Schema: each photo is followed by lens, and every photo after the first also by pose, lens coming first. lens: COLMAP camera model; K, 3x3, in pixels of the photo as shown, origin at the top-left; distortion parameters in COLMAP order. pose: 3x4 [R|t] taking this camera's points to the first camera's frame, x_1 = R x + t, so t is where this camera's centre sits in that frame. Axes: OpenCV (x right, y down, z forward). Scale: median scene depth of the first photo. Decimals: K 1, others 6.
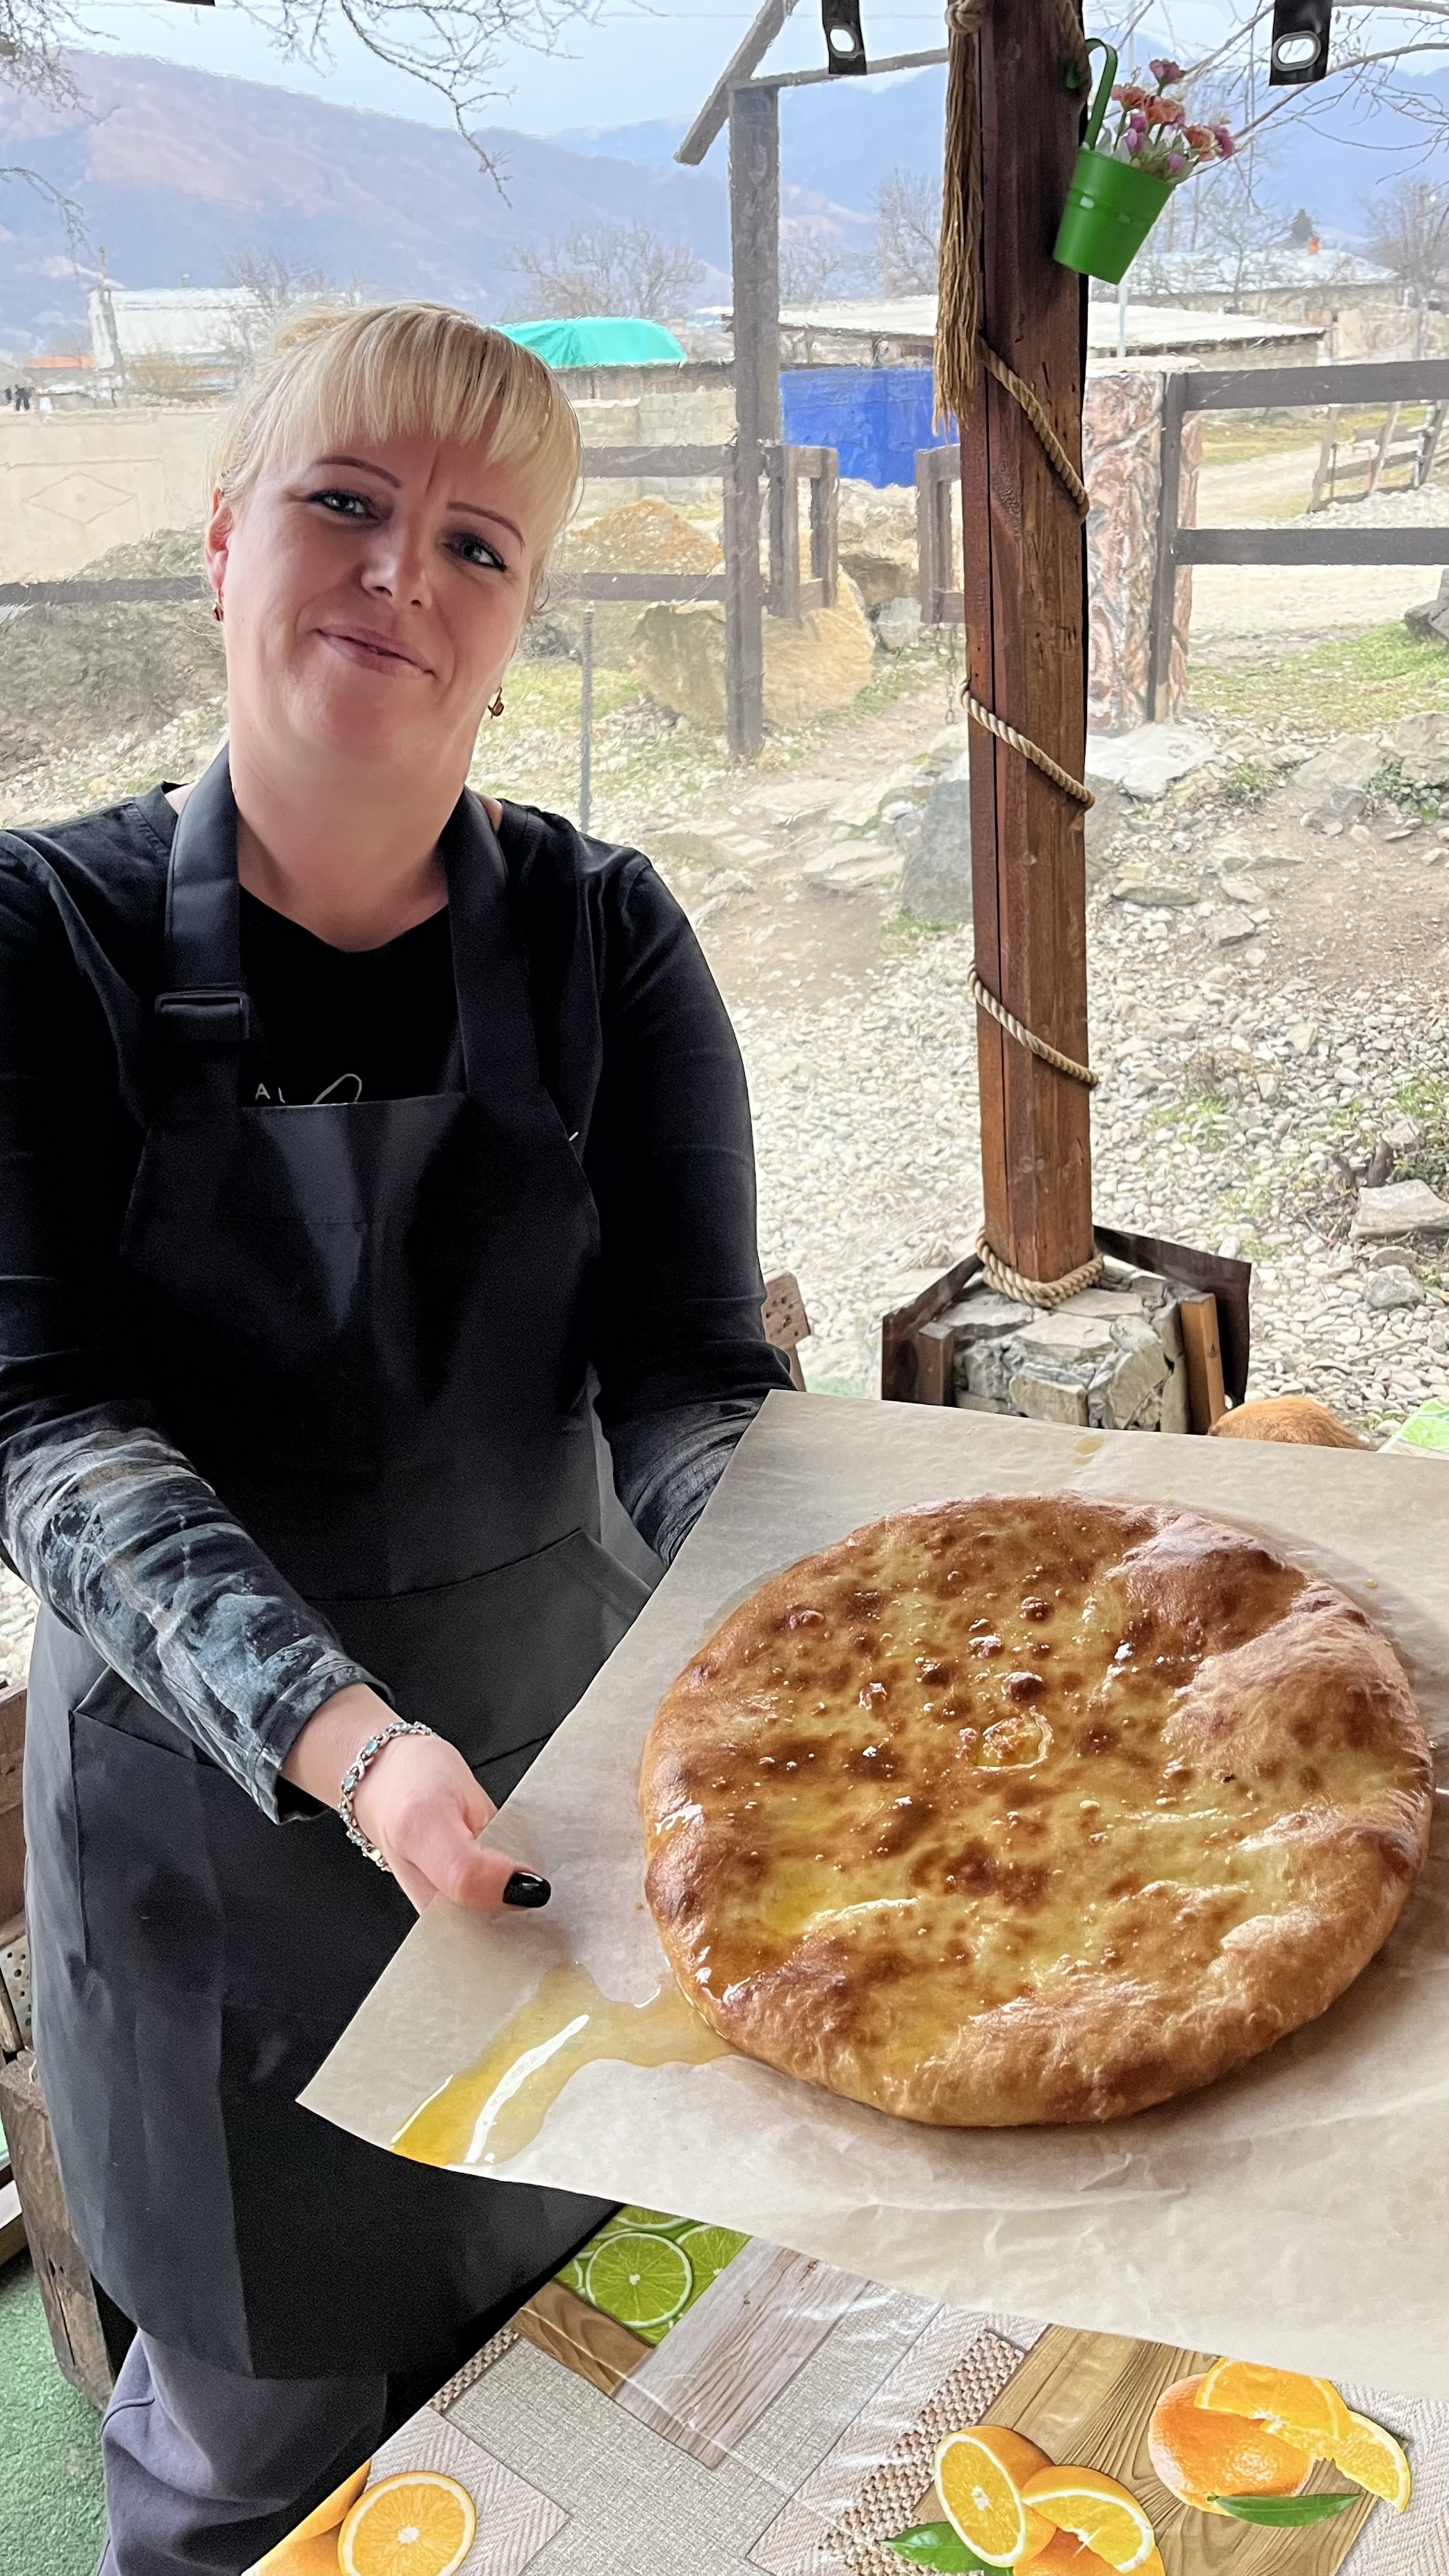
lens RADIAL K [[1946.6, 0, 729.5], [0, 1946.6, 1265.8], [0, 0, 1]] dist [0.024505, -0.004226]
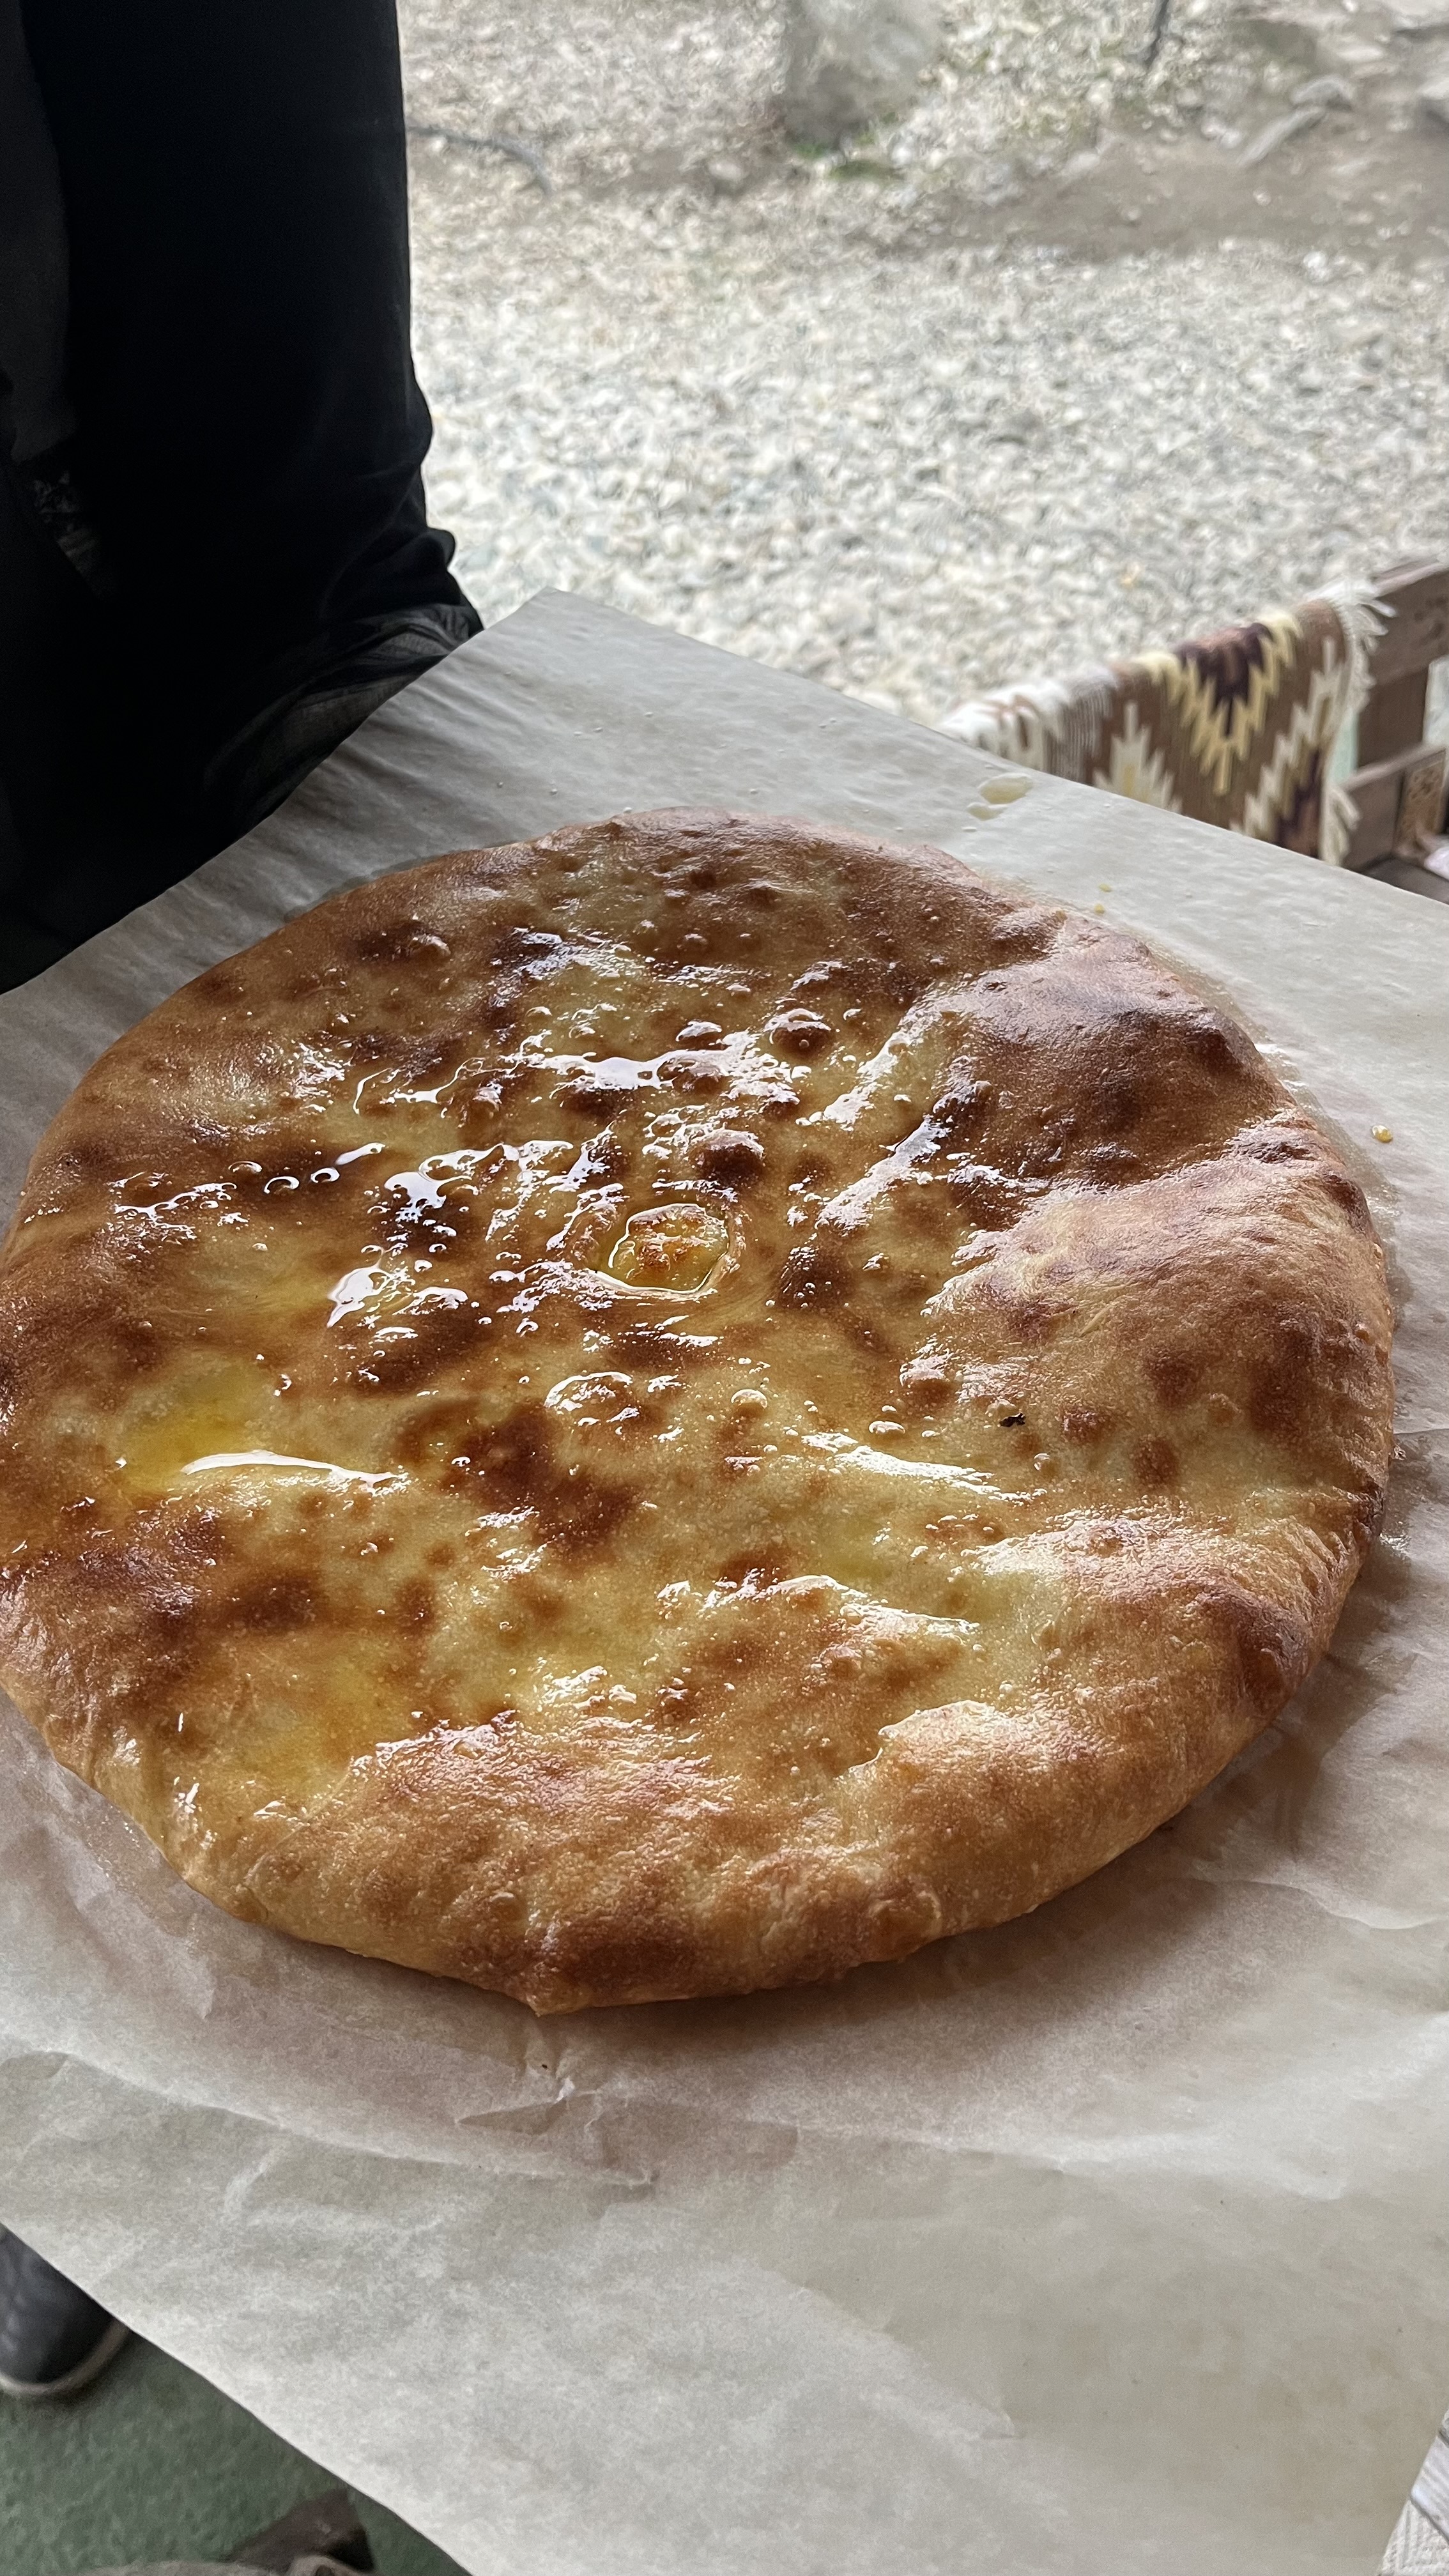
lens RADIAL K [[1946.5, 0, 706.6], [0, 1946.5, 1270.5], [0, 0, 1]] dist [0.024505, -0.004226]
pose [[0.968380, 0.246037, 0.041292, 0.143575], [-0.246024, 0.914355, 0.321600, 0.074483], [0.041370, -0.321590, 0.945975, 0.509465]]
